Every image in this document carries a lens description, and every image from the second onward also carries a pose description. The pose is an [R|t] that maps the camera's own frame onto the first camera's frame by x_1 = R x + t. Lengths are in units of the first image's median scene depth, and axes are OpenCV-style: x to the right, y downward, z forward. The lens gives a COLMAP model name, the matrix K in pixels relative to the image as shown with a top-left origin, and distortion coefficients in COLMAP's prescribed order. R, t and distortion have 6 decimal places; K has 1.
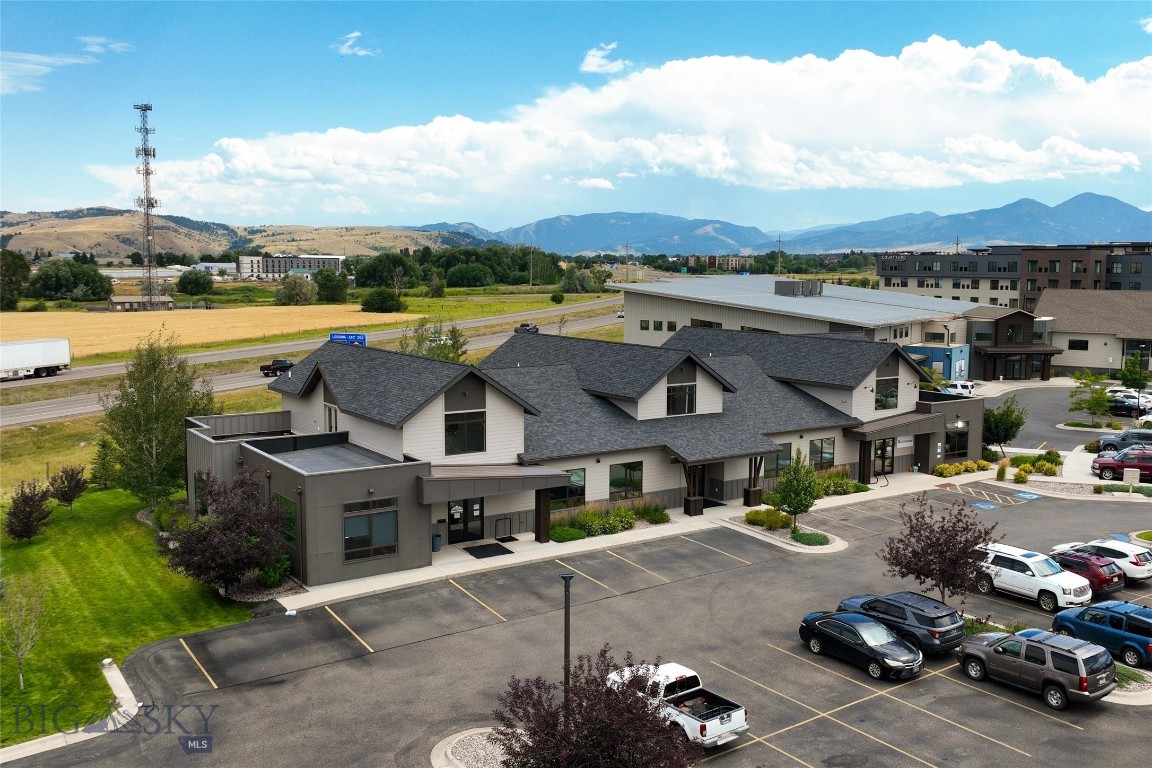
lens RADIAL K [[1057.7, 0, 632.3], [0, 1057.7, 384.3], [0, 0, 1]] dist [0.004172, 0.001685]
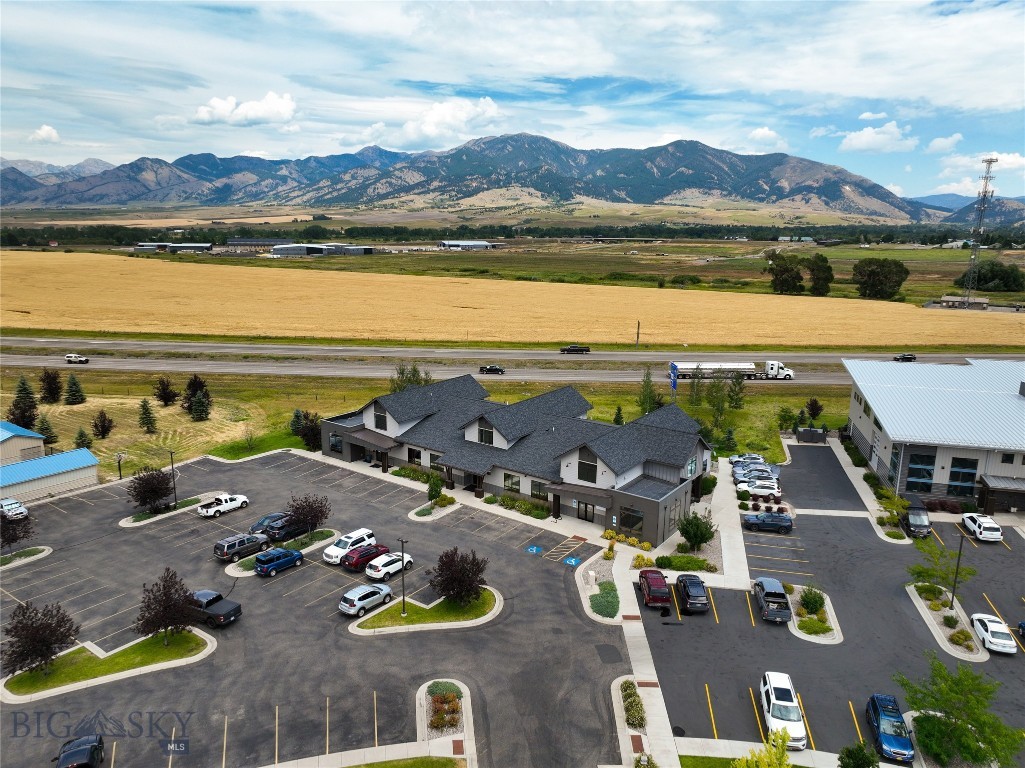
lens RADIAL K [[719.7, 0, 512.5], [0, 719.7, 384.0], [0, 0, 1]] dist [-0.006027, 0.024131]
pose [[0.304180, 0.202264, -0.930894, 1.088887], [-0.115558, 0.977817, 0.174699, -0.272054], [0.945580, 0.054432, 0.320805, 0.496952]]
